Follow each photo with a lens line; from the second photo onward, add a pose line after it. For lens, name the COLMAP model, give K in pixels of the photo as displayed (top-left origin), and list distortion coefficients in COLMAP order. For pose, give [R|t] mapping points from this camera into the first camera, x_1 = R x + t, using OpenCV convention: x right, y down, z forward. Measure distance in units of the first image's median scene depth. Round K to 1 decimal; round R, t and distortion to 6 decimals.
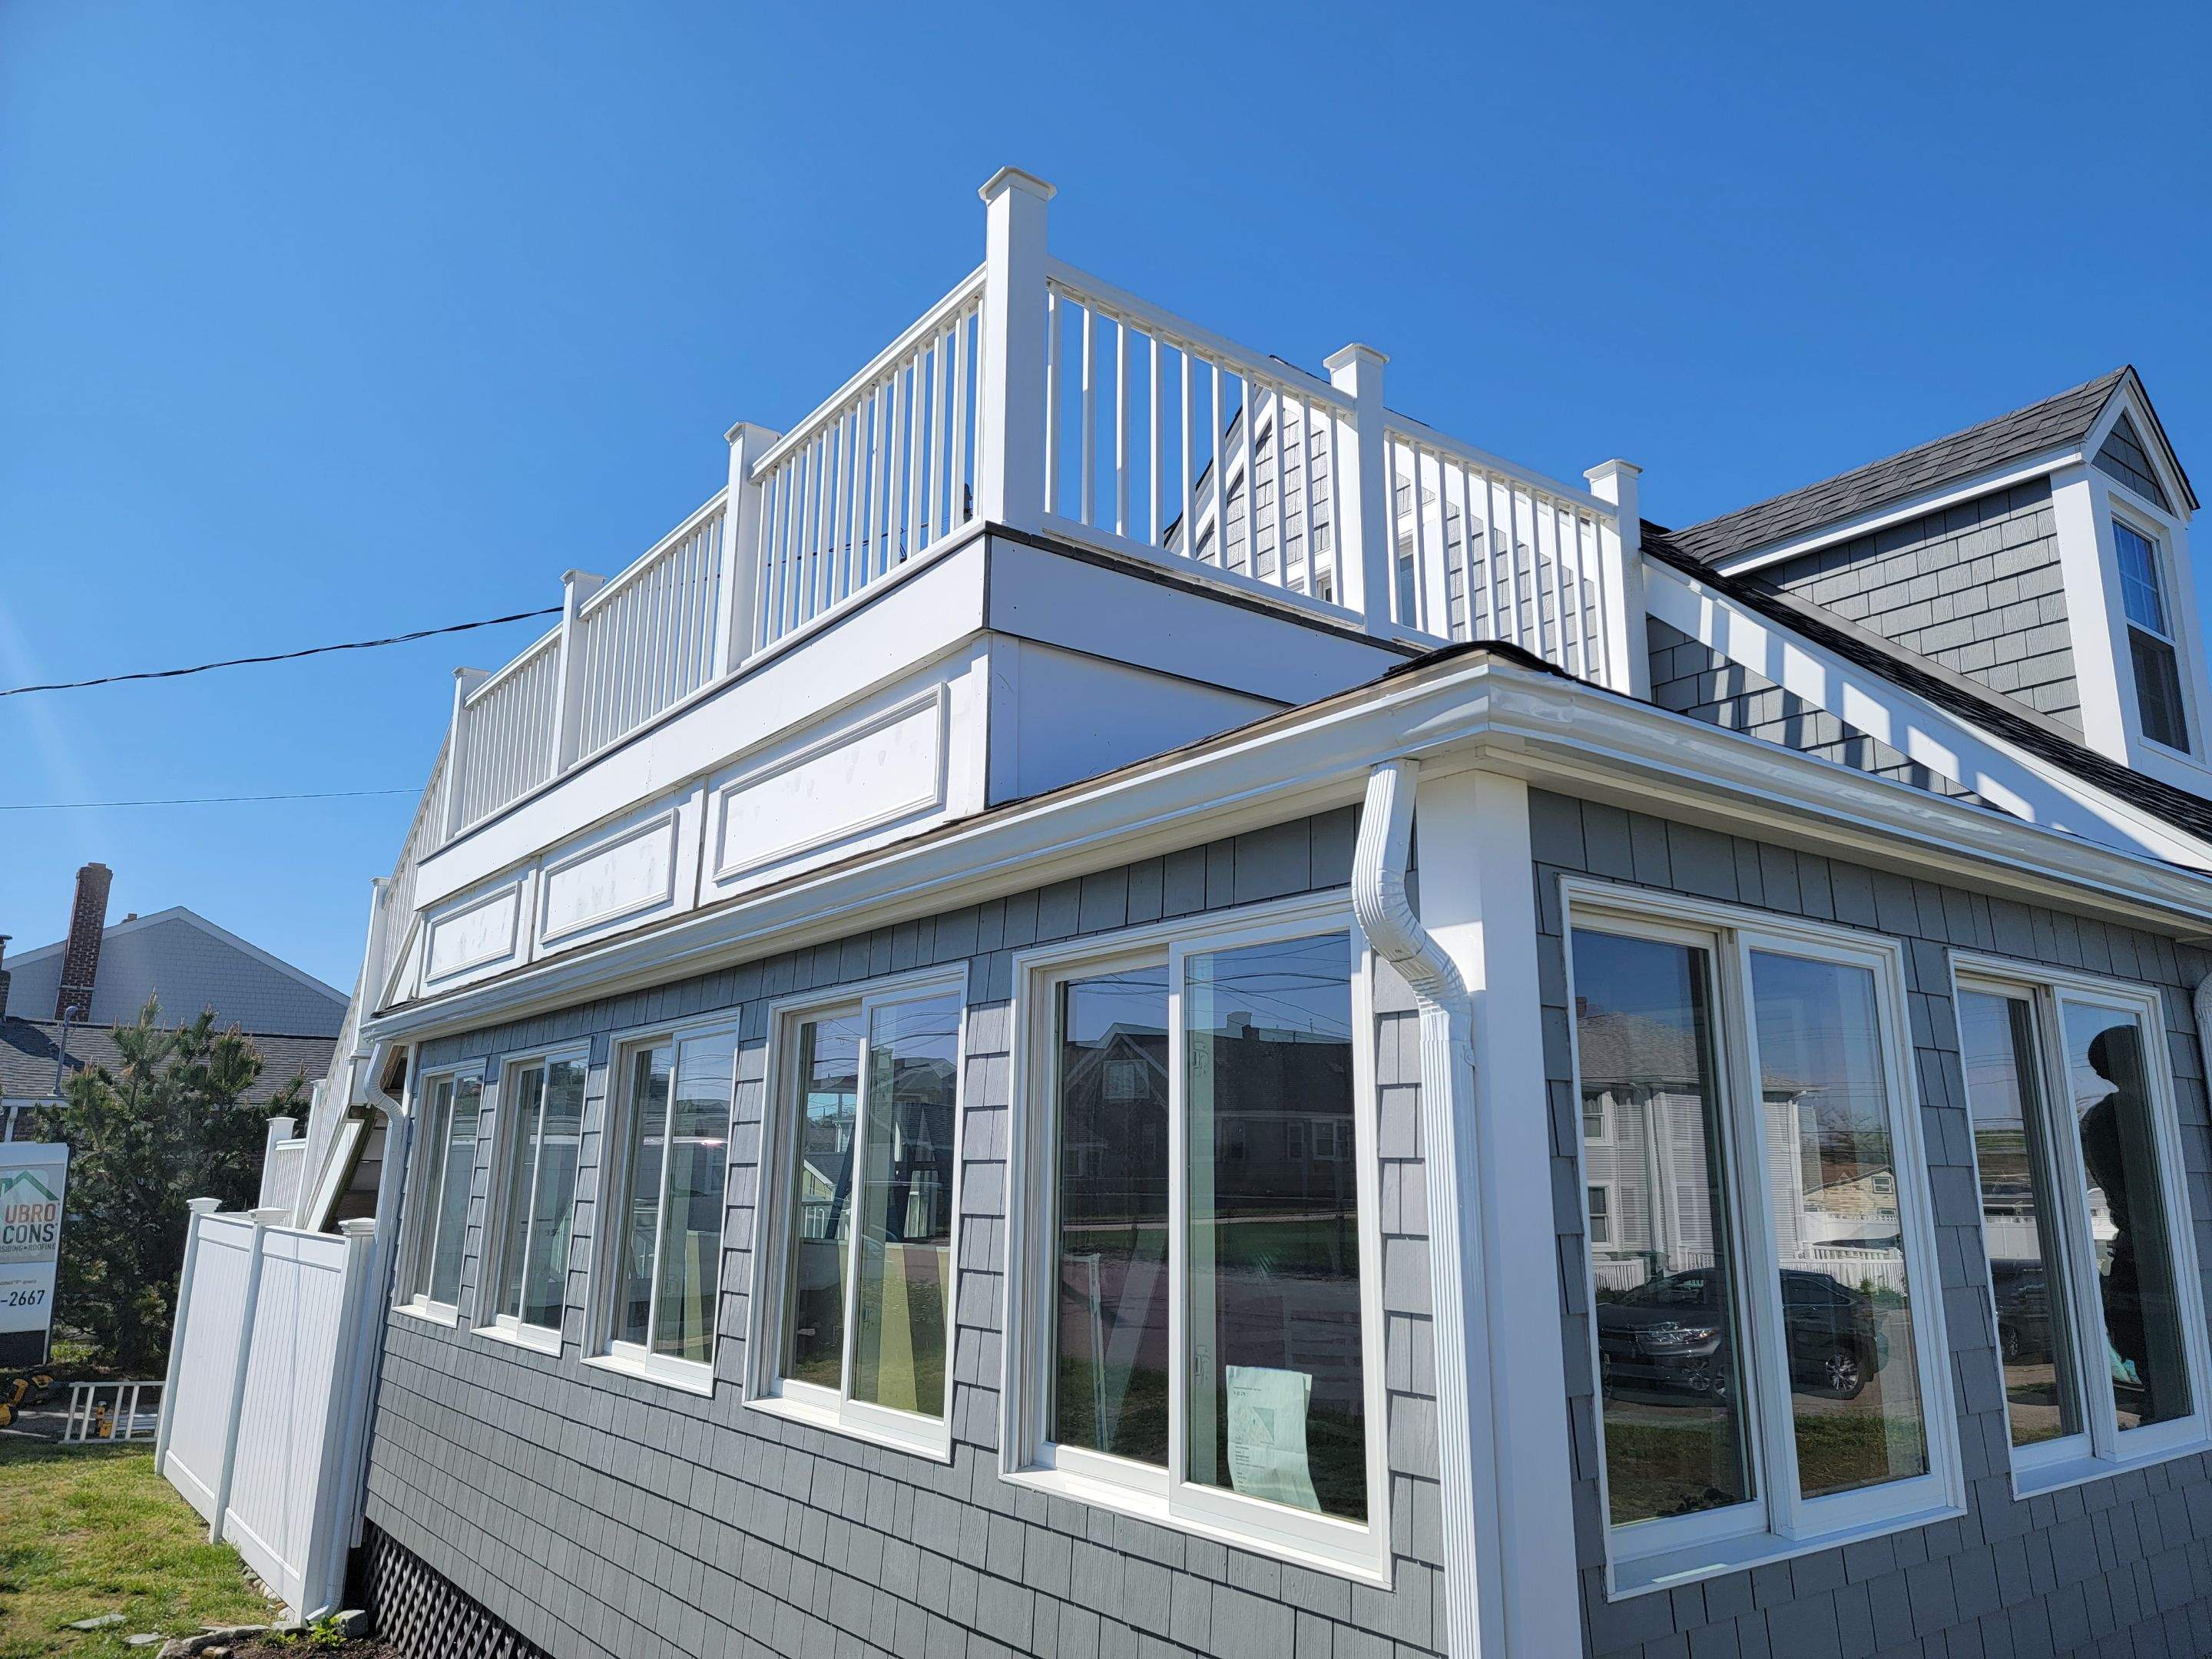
lens RADIAL K [[1549.4, 0, 1149.5], [0, 1549.4, 832.4], [0, 0, 1]] dist [0.076239, -0.049595]
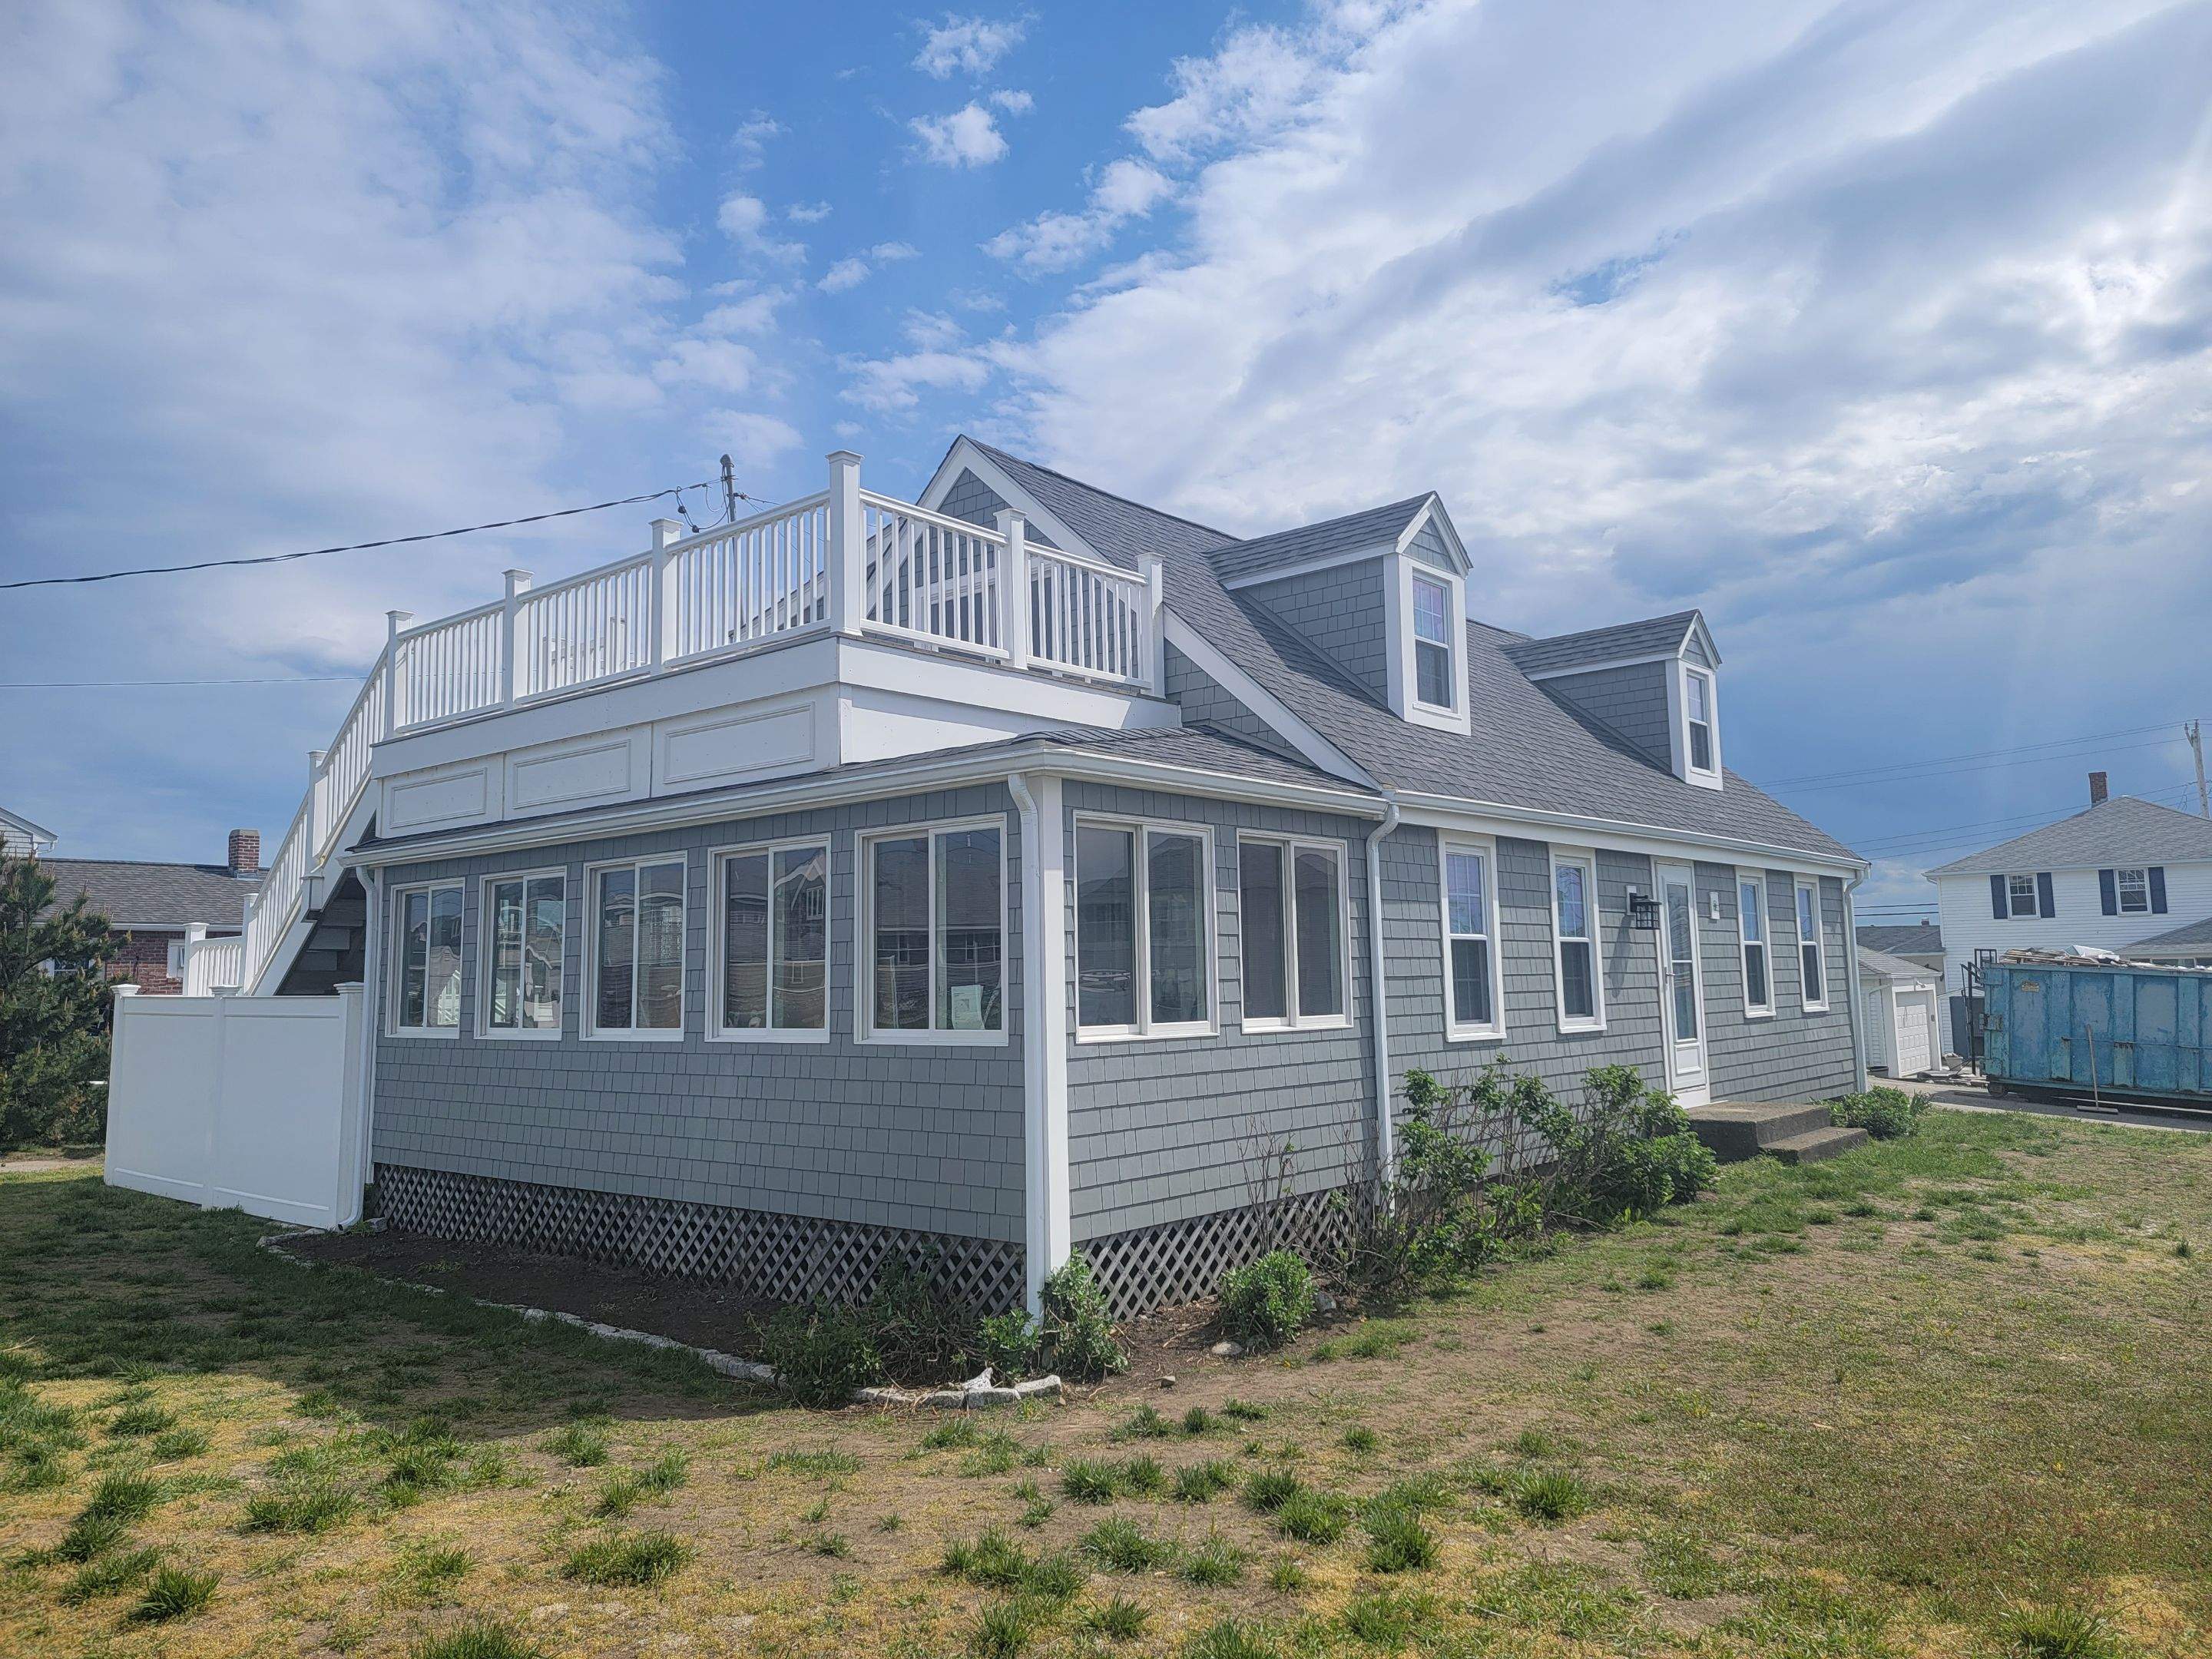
lens RADIAL K [[1549.4, 0, 1123.6], [0, 1549.4, 822.8], [0, 0, 1]] dist [0.076239, -0.049595]
pose [[0.980619, -0.001014, 0.195923, -0.148273], [-0.020926, 0.993724, 0.109882, -0.194035], [-0.194804, -0.111852, 0.974444, -1.315229]]
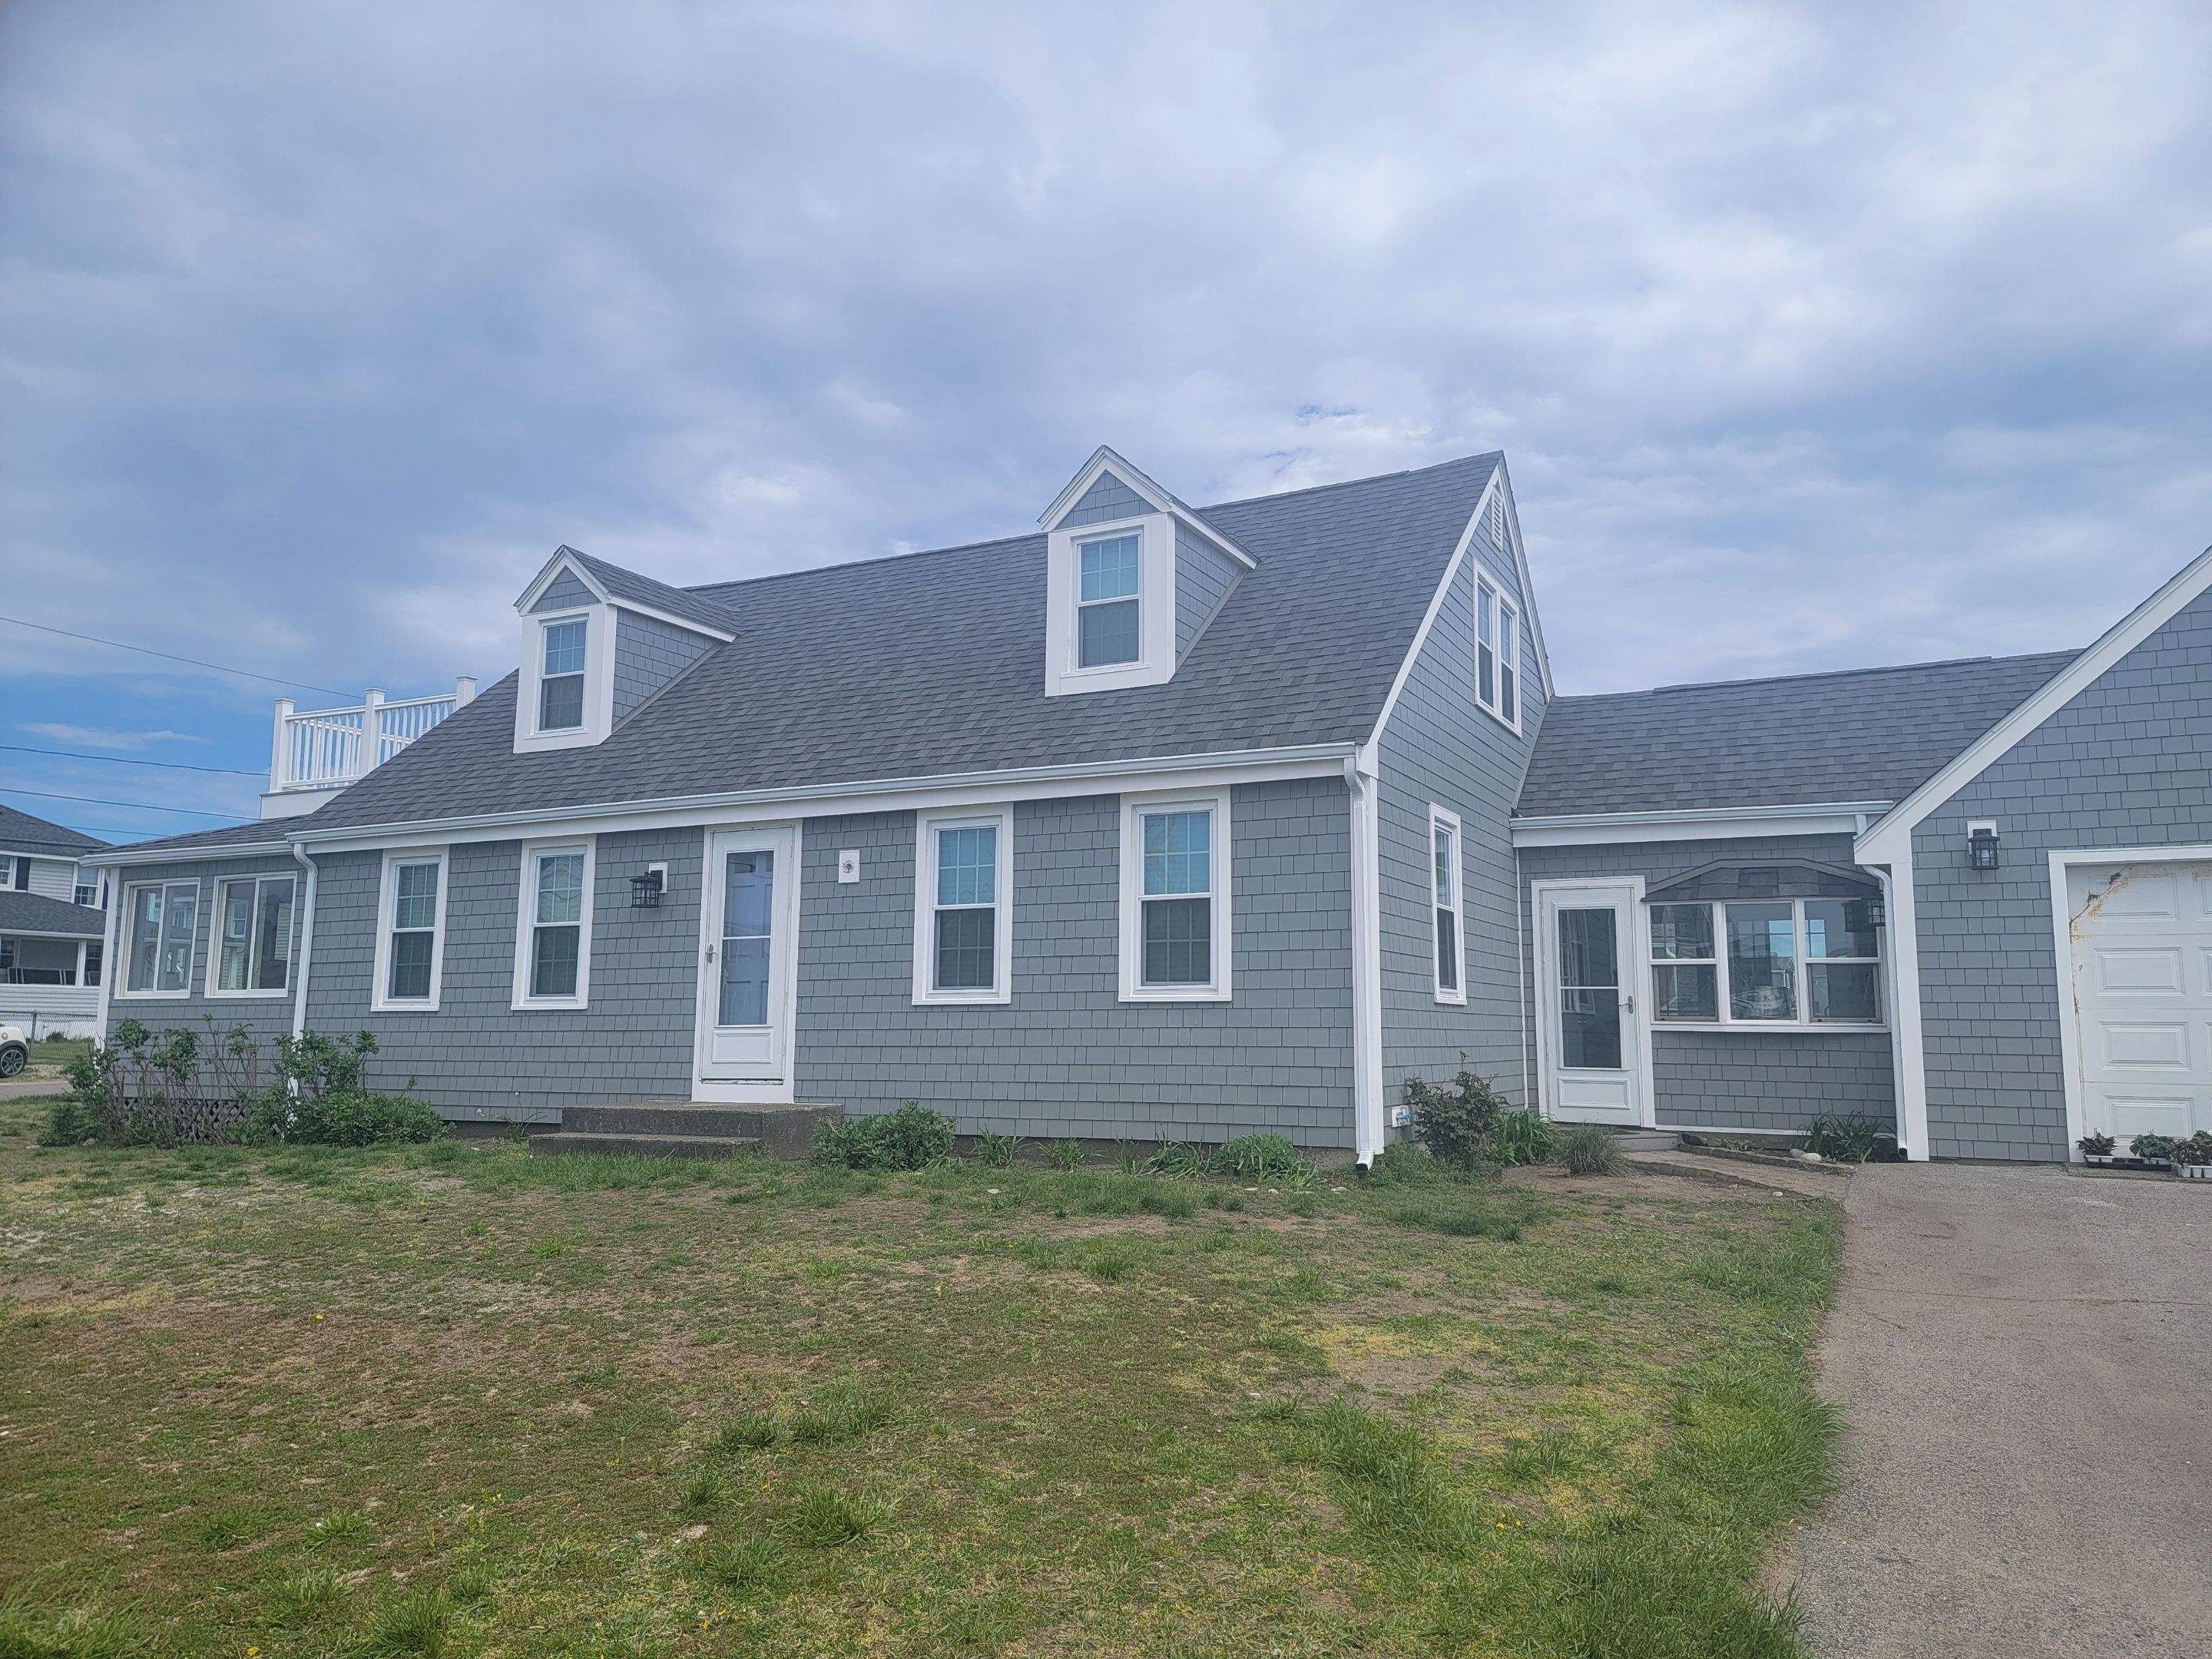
lens RADIAL K [[1549.4, 0, 1159.2], [0, 1549.4, 841.4], [0, 0, 1]] dist [0.076239, -0.049595]
pose [[0.425055, -0.084653, -0.901201, 5.183449], [0.212335, 0.977161, 0.008361, 0.465604], [0.879910, -0.194911, 0.433322, 1.359123]]
